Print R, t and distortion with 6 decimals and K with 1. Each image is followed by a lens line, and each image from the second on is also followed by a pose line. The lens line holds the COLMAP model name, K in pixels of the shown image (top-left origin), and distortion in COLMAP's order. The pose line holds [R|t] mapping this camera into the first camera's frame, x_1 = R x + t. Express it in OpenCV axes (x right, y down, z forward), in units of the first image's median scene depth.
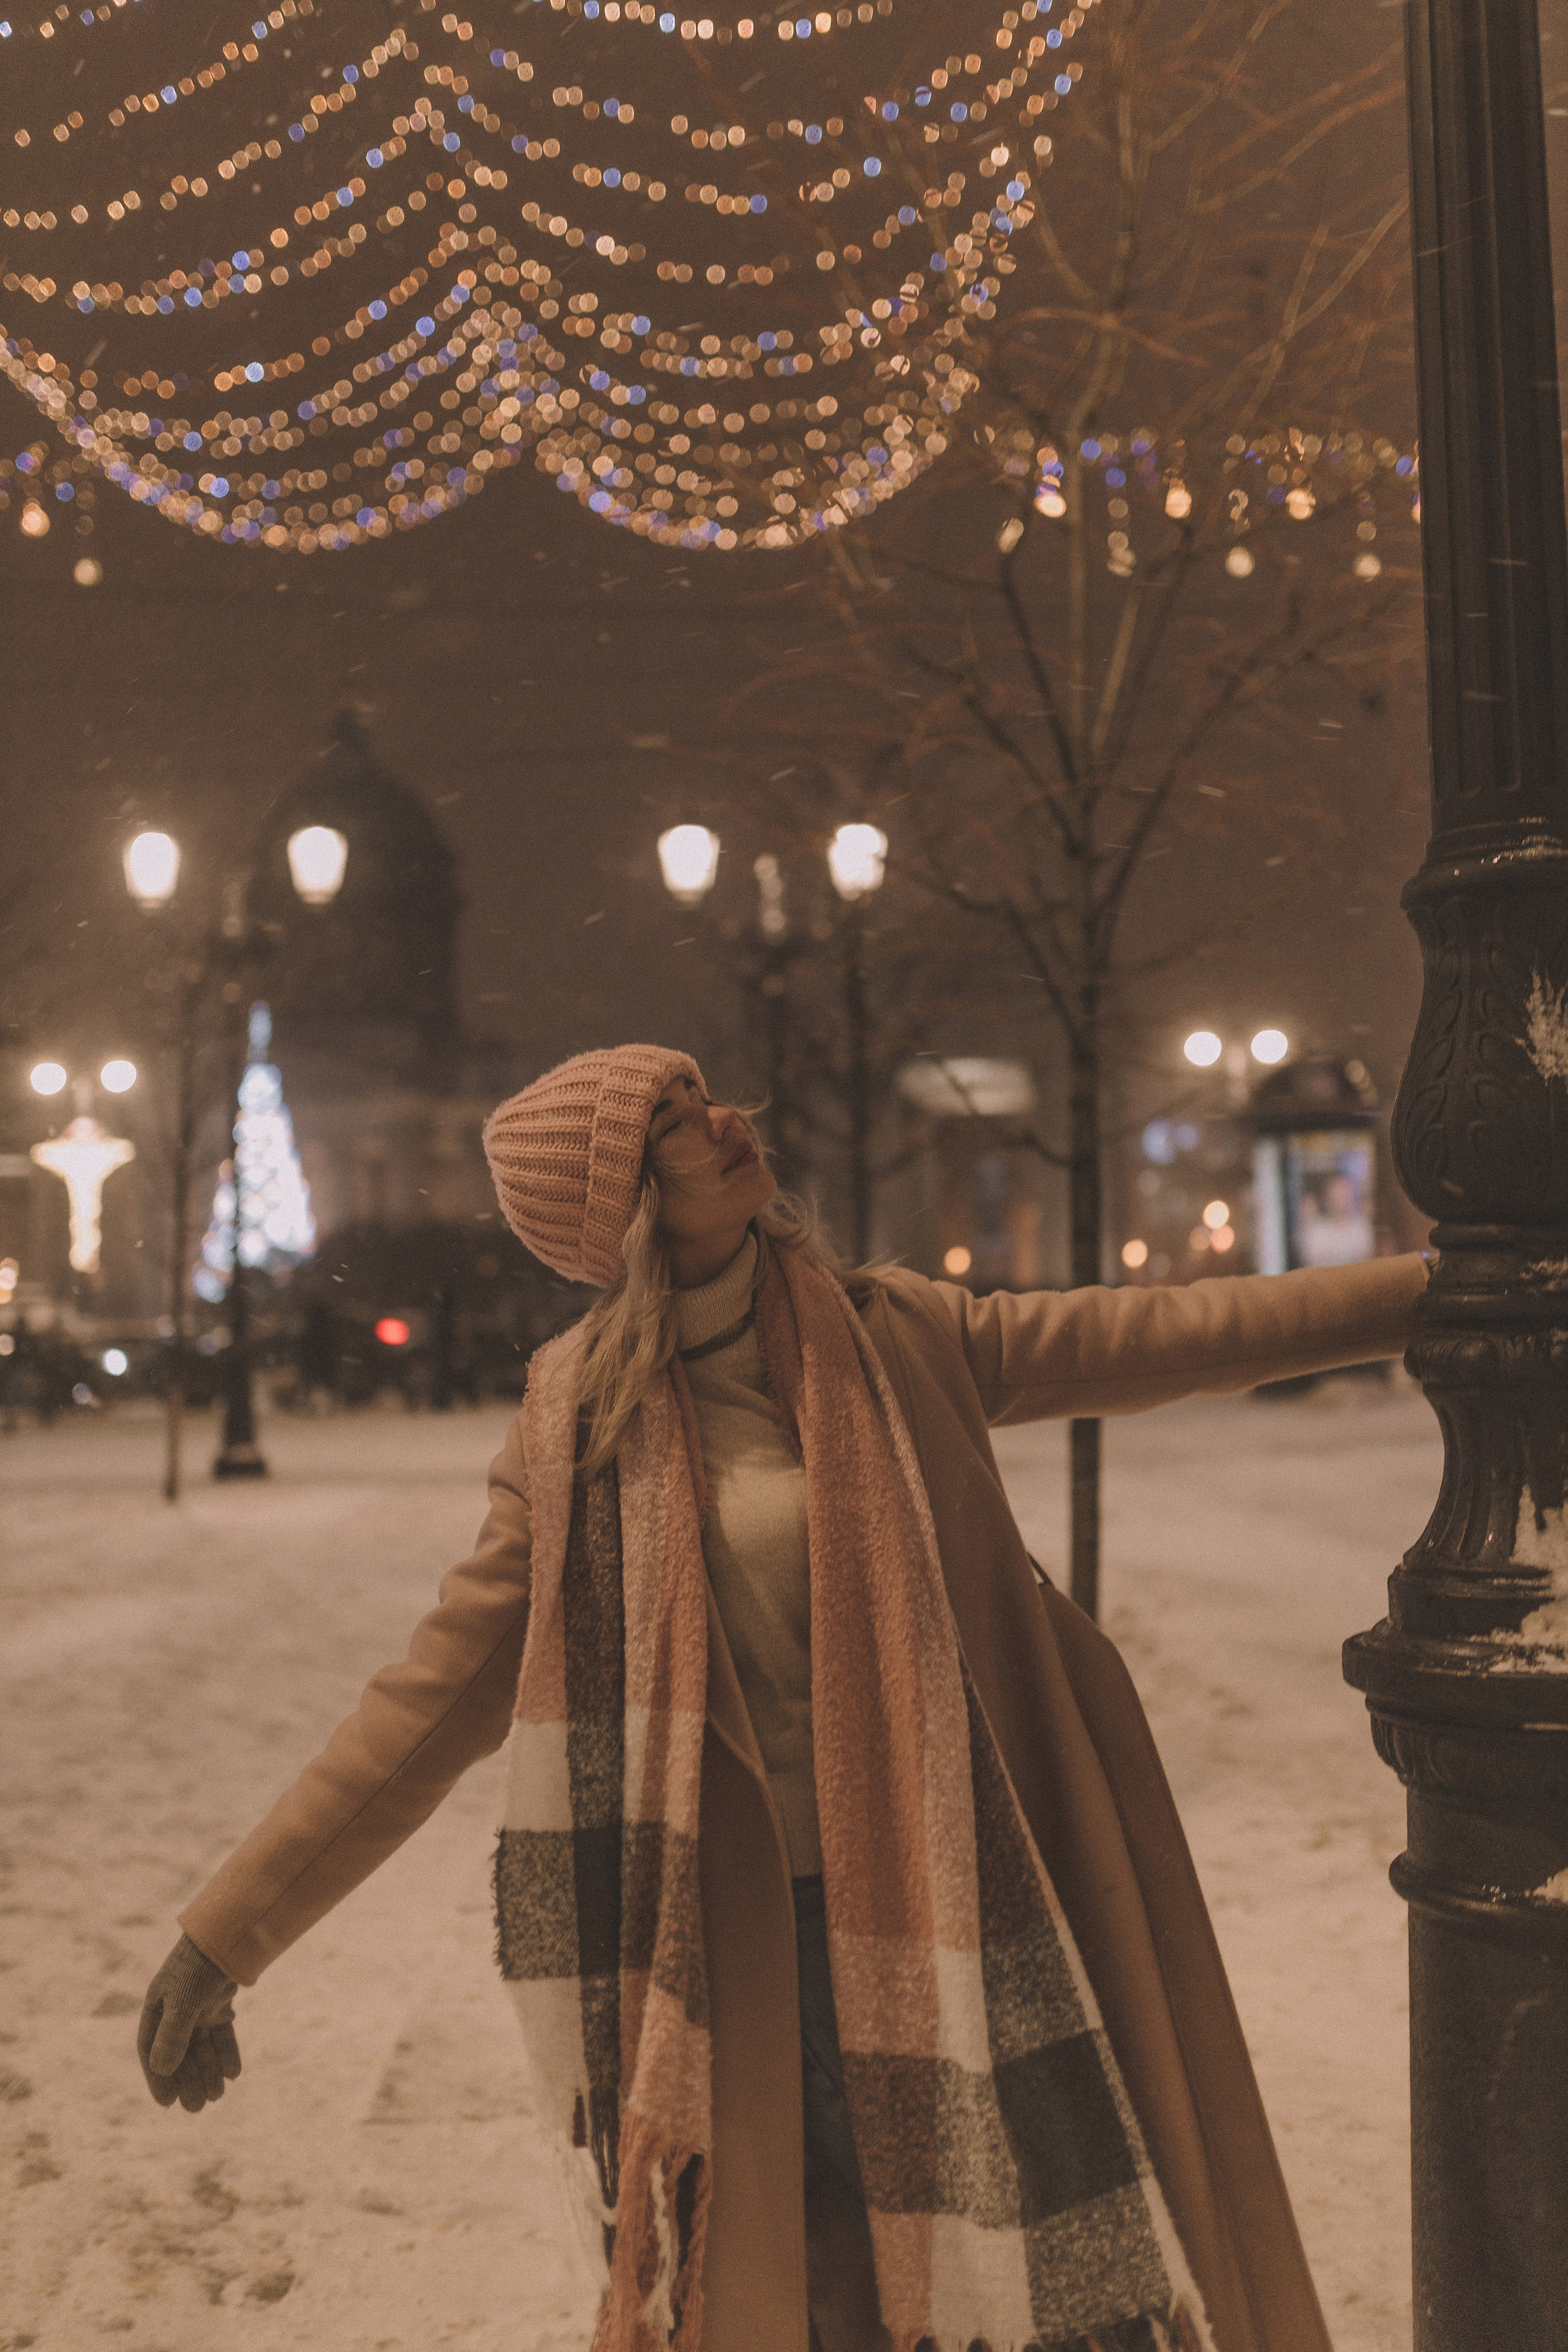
lens RADIAL K [[2245.4, 0, 791.7], [0, 2245.4, 1170.0], [0, 0, 1]] dist [-0.003024, 0.002260]
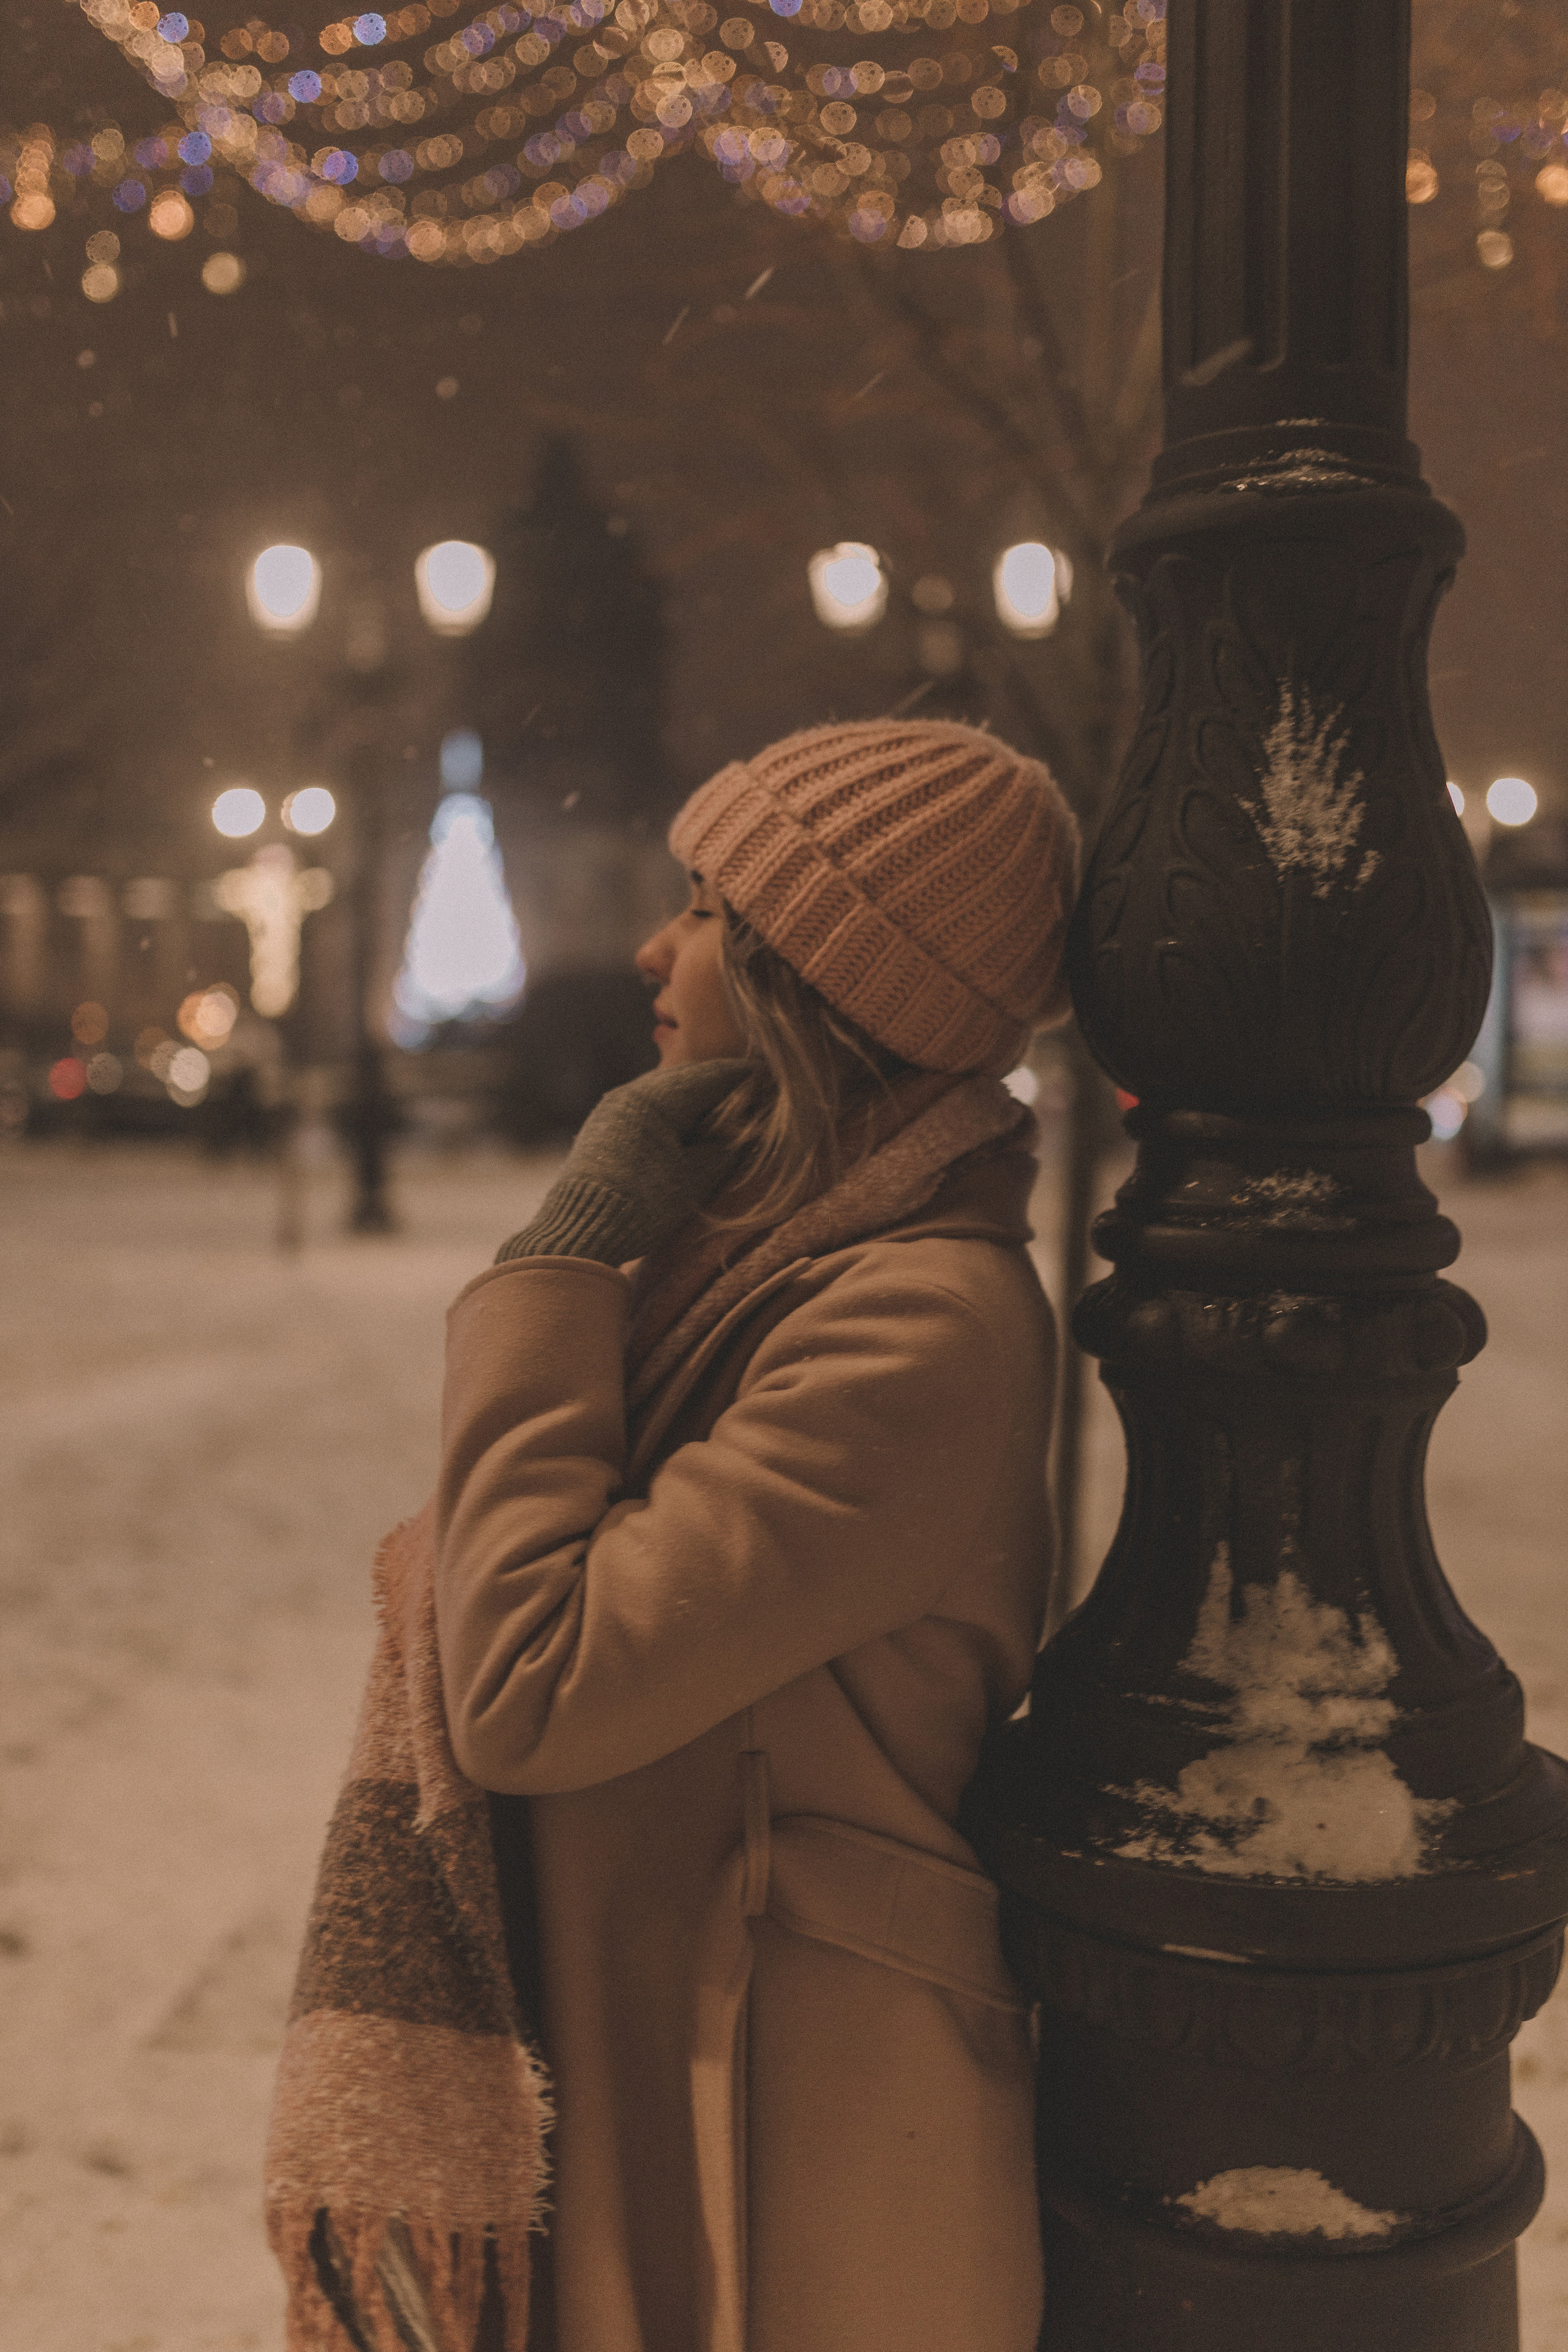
lens RADIAL K [[2318.6, 0, 784.0], [0, 2318.6, 1176.0], [0, 0, 1]] dist [-0.008689, 0.021491]
pose [[0.995206, 0.033538, -0.091874, 0.261069], [-0.023279, 0.993598, 0.110551, -0.024715], [0.094993, -0.107882, 0.989615, 0.373764]]
